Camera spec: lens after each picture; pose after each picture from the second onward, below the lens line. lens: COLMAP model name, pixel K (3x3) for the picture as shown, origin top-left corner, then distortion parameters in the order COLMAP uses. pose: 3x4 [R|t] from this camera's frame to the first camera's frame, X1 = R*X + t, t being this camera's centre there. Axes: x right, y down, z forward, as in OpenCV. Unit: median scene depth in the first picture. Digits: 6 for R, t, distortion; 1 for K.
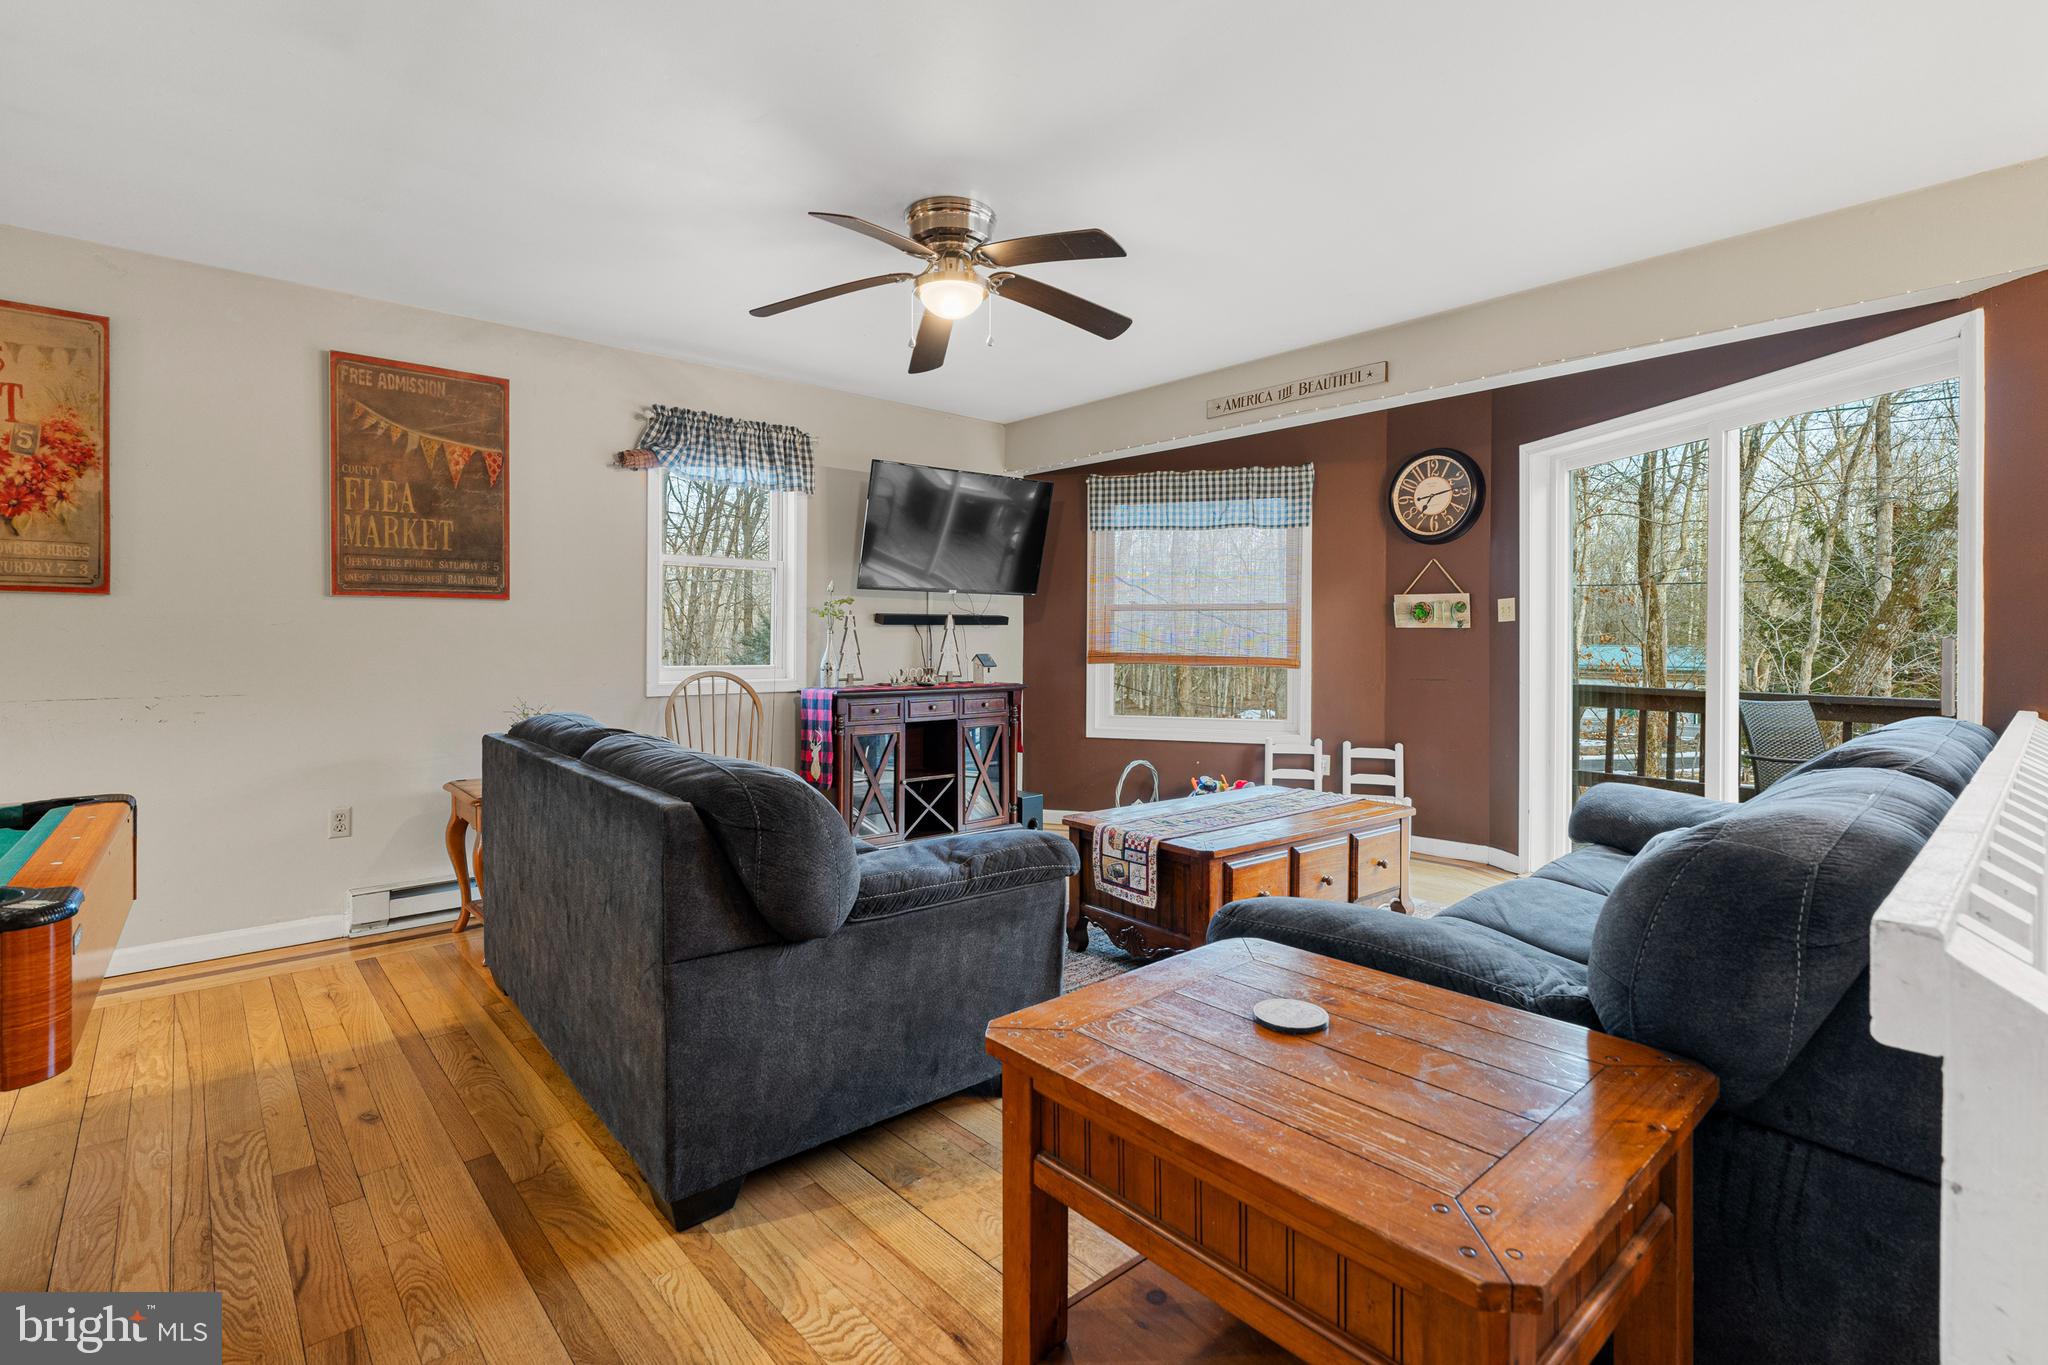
lens RADIAL K [[930.0, 0, 1030.5], [0, 930.0, 637.7], [0, 0, 1]] dist [-0.006134, 0.002013]
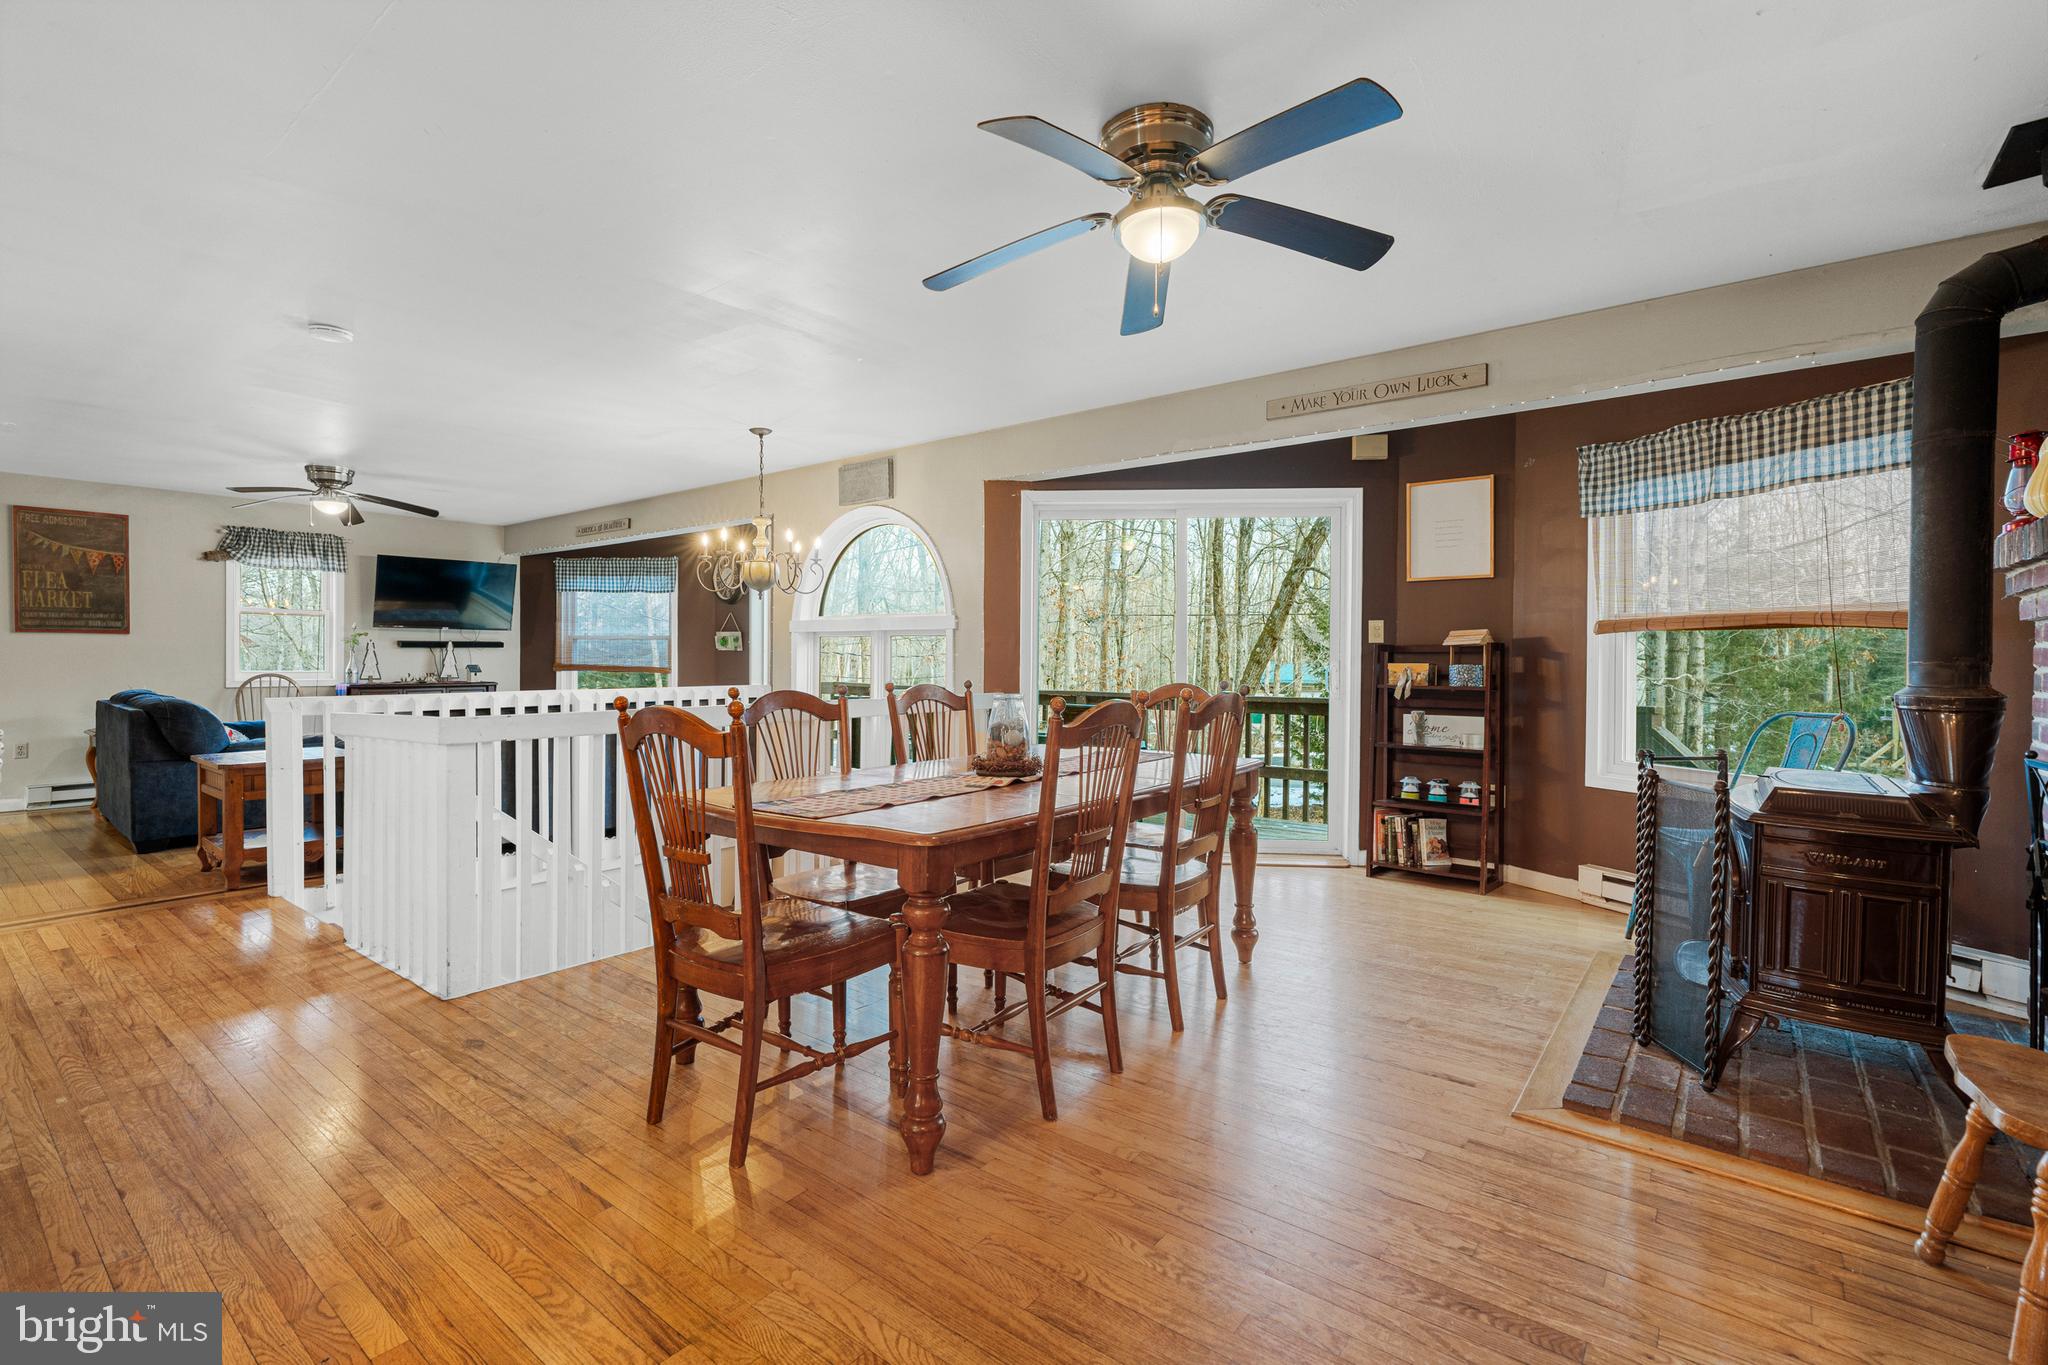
lens RADIAL K [[930.0, 0, 1053.7], [0, 930.0, 662.6], [0, 0, 1]] dist [-0.006134, 0.002013]
pose [[0.985277, 0.000758, 0.170963, 0.758532], [-0.001749, 0.999983, 0.005650, 0.002162], [-0.170956, -0.005866, 0.985261, -0.918034]]
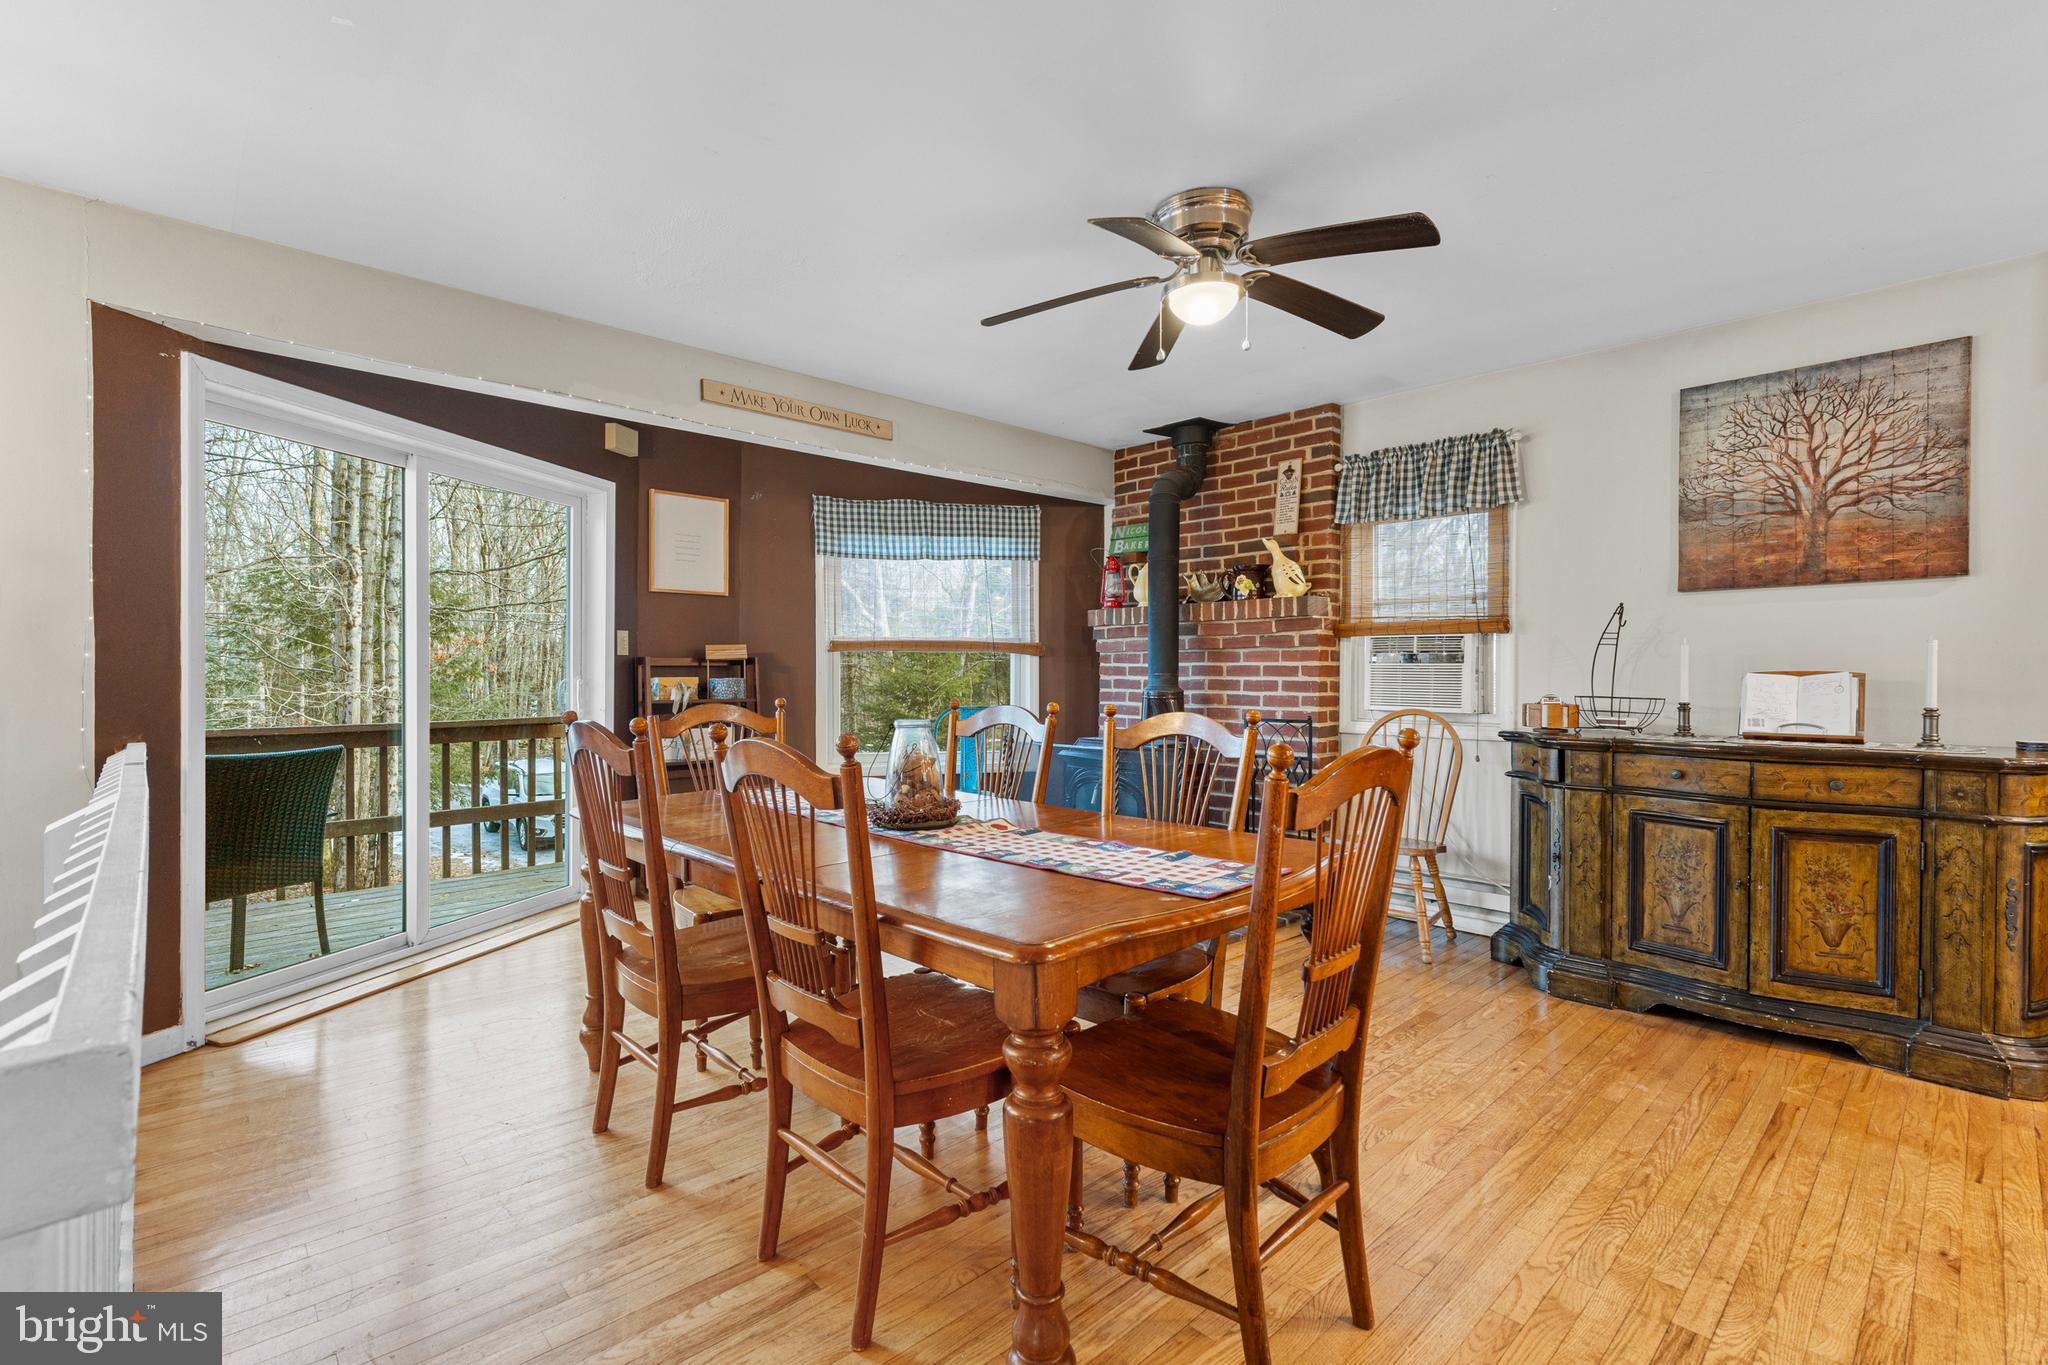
lens RADIAL K [[930.0, 0, 994.1], [0, 930.0, 674.9], [0, 0, 1]] dist [-0.006134, 0.002013]
pose [[0.000850, -0.004512, 0.999989, 0.324420], [-0.000684, 0.999990, 0.004513, 0.000860], [-0.999999, -0.000688, 0.000847, -0.307593]]
